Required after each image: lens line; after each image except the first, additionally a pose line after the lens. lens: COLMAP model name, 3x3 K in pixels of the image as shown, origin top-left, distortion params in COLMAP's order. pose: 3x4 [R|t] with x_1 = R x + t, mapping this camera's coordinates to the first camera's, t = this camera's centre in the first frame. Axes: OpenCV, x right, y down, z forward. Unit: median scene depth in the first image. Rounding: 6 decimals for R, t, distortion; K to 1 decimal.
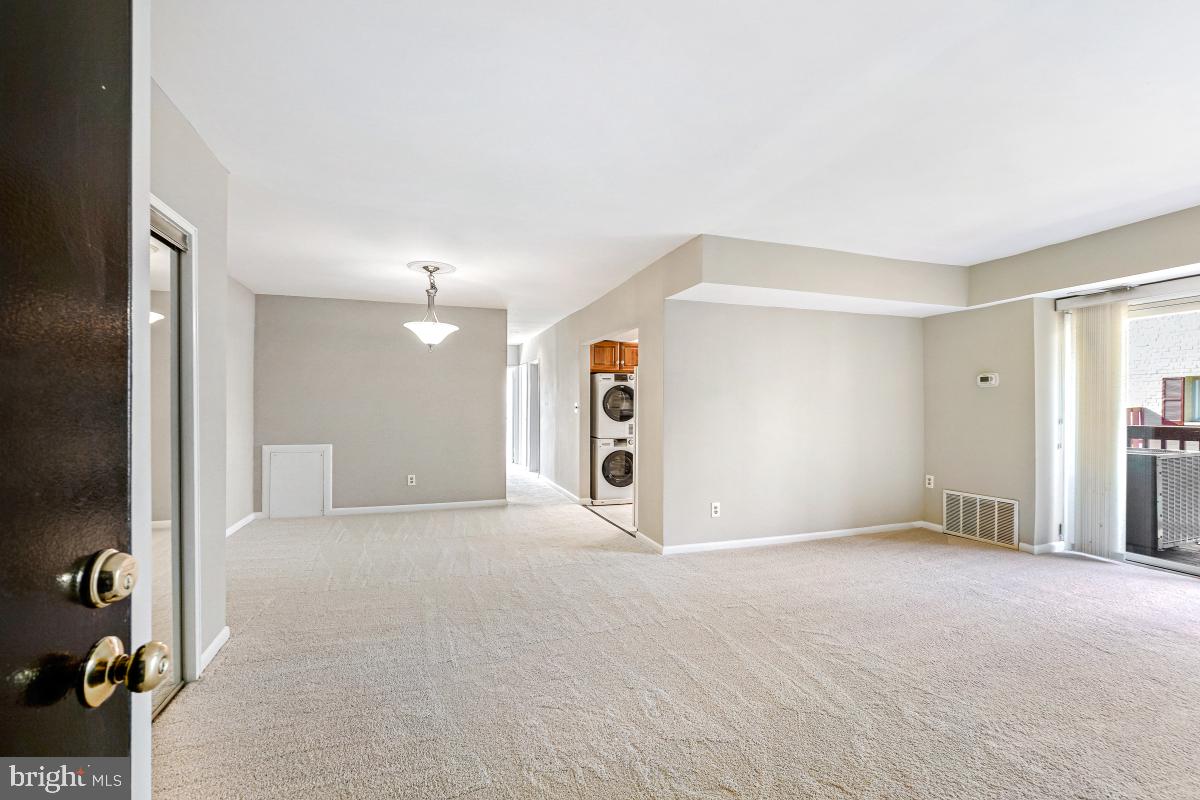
lens RADIAL K [[520.2, 0, 600.0], [0, 520.2, 400.0], [0, 0, 1]] dist [-0.000466, 0.000027]
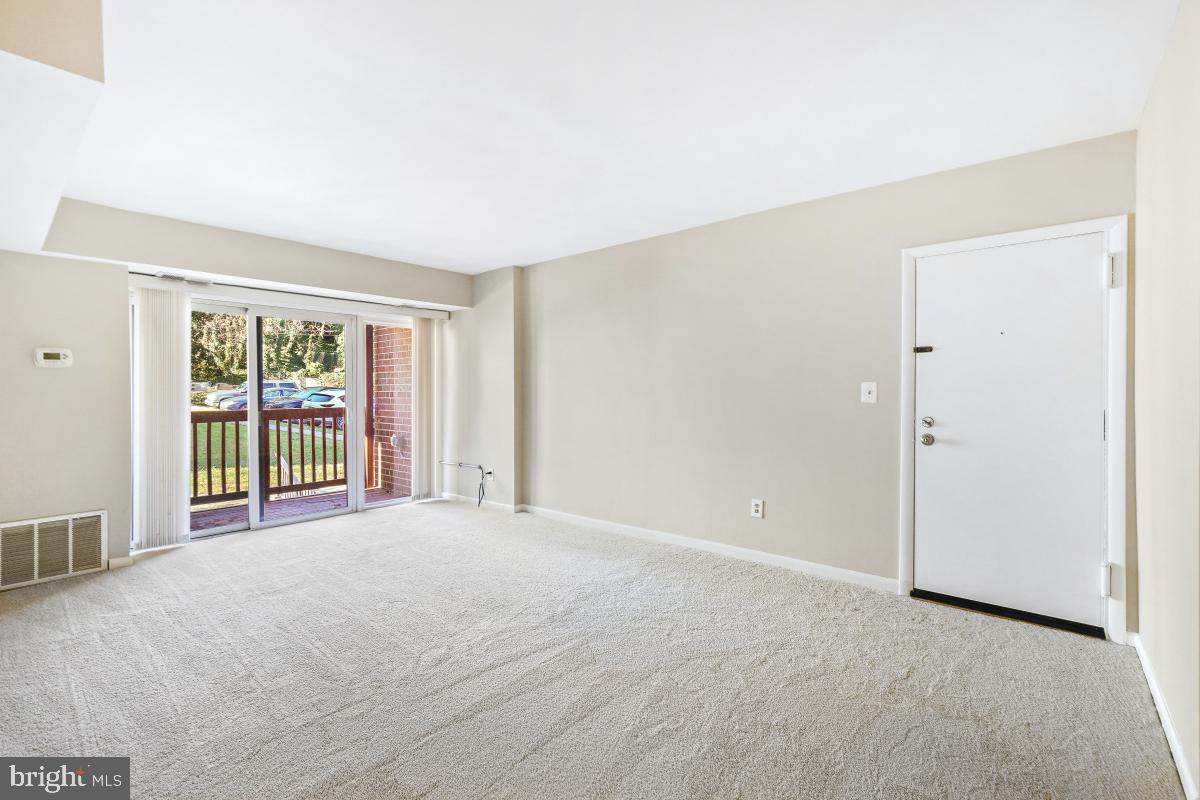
lens RADIAL K [[530.8, 0, 600.0], [0, 530.8, 400.0], [0, 0, 1]] dist [-0.001136, -0.000336]
pose [[-0.514357, -0.011754, 0.857496, -0.284845], [-0.008996, 0.999925, 0.008311, 0.007957], [-0.857529, -0.003440, -0.514424, 0.718626]]
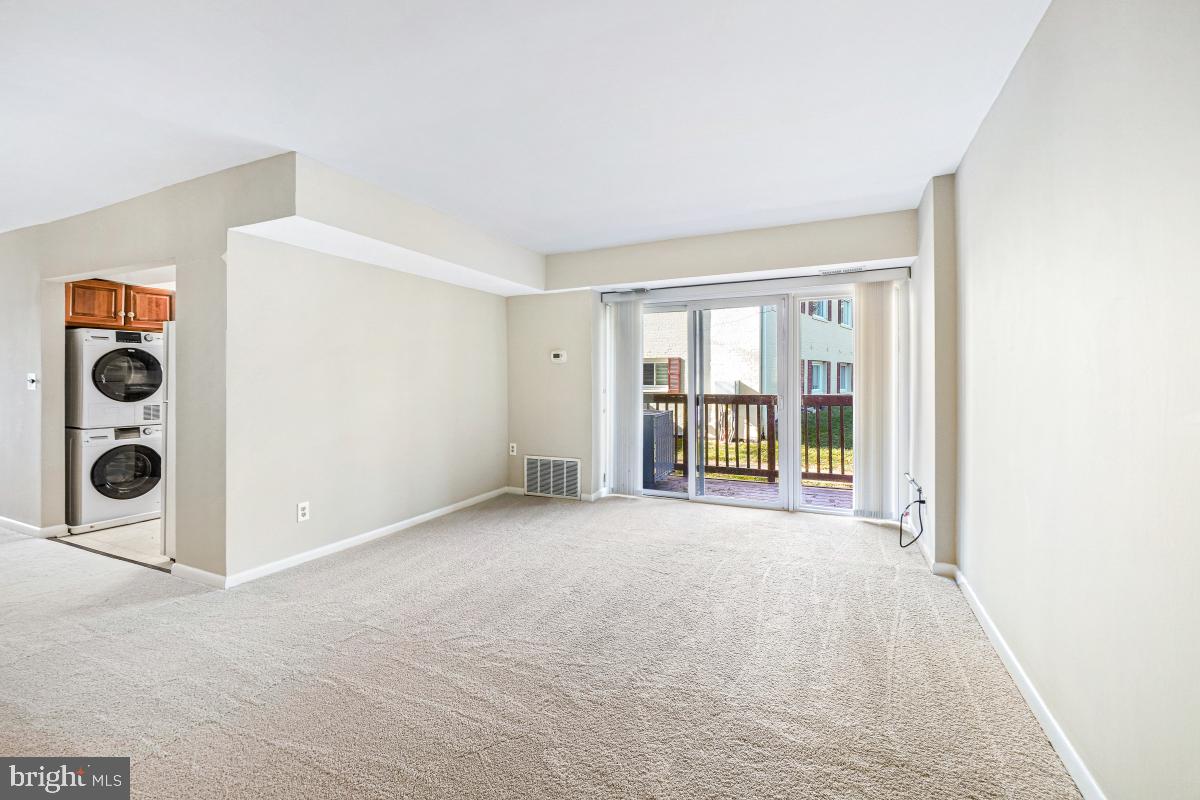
lens RADIAL K [[523.9, 0, 578.6], [0, 523.9, 375.2], [0, 0, 1]] dist [-0.001589, 0.000412]
pose [[0.702209, 0.005400, 0.711950, -0.048559], [-0.008237, 0.999966, 0.000539, 0.002127], [-0.711923, -0.006243, 0.702230, 0.153571]]
